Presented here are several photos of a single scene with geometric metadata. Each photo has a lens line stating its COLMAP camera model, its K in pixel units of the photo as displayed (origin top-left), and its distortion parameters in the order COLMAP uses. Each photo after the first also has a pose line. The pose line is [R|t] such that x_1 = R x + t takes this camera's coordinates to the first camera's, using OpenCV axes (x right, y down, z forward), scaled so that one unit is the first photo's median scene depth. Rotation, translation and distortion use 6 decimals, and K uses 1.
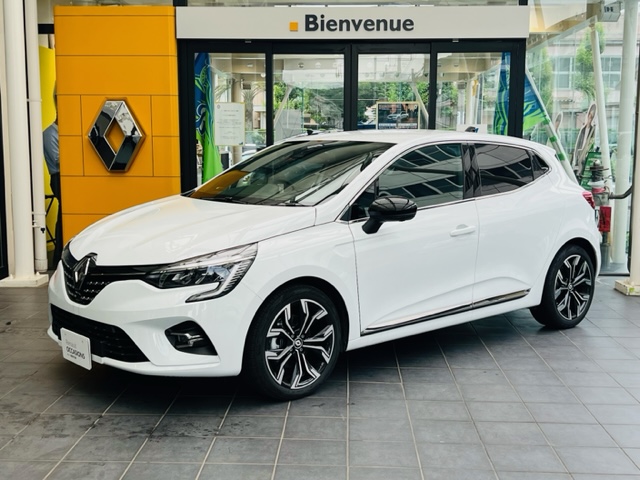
lens RADIAL K [[813.3, 0, 319.8], [0, 813.3, 239.2], [0, 0, 1]] dist [0.116303, 0.000000]
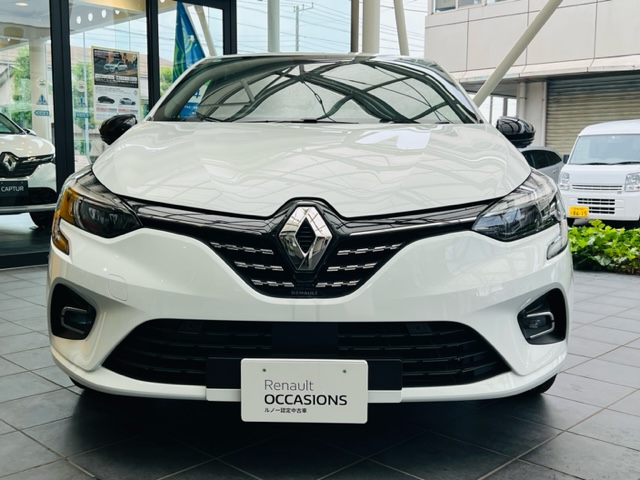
lens RADIAL K [[711.8, 0, 319.9], [0, 711.8, 241.0], [0, 0, 1]] dist [0.008319, 0.000000]
pose [[0.671406, -0.086047, 0.736078, -0.535666], [0.085074, 0.995619, 0.038788, 0.024765], [-0.736191, 0.036579, 0.675785, 0.632438]]
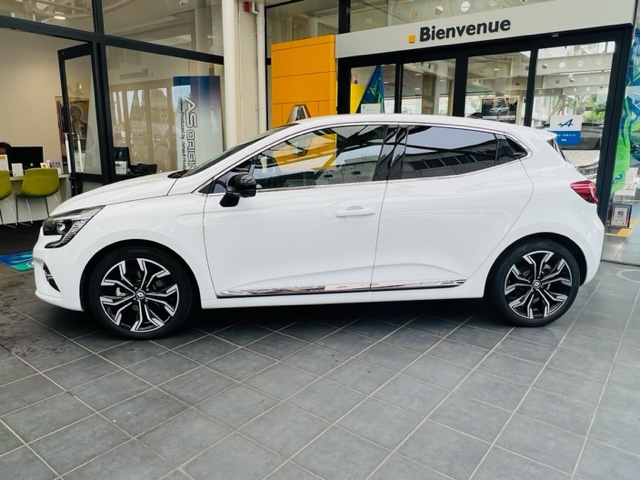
lens RADIAL K [[473.1, 0, 320.2], [0, 473.1, 241.3], [0, 0, 1]] dist [0.003970, -0.005771]
pose [[0.813105, 0.121896, -0.569212, 0.503044], [-0.072943, 0.991458, 0.108122, -0.037250], [0.577529, -0.046394, 0.815051, 0.531589]]
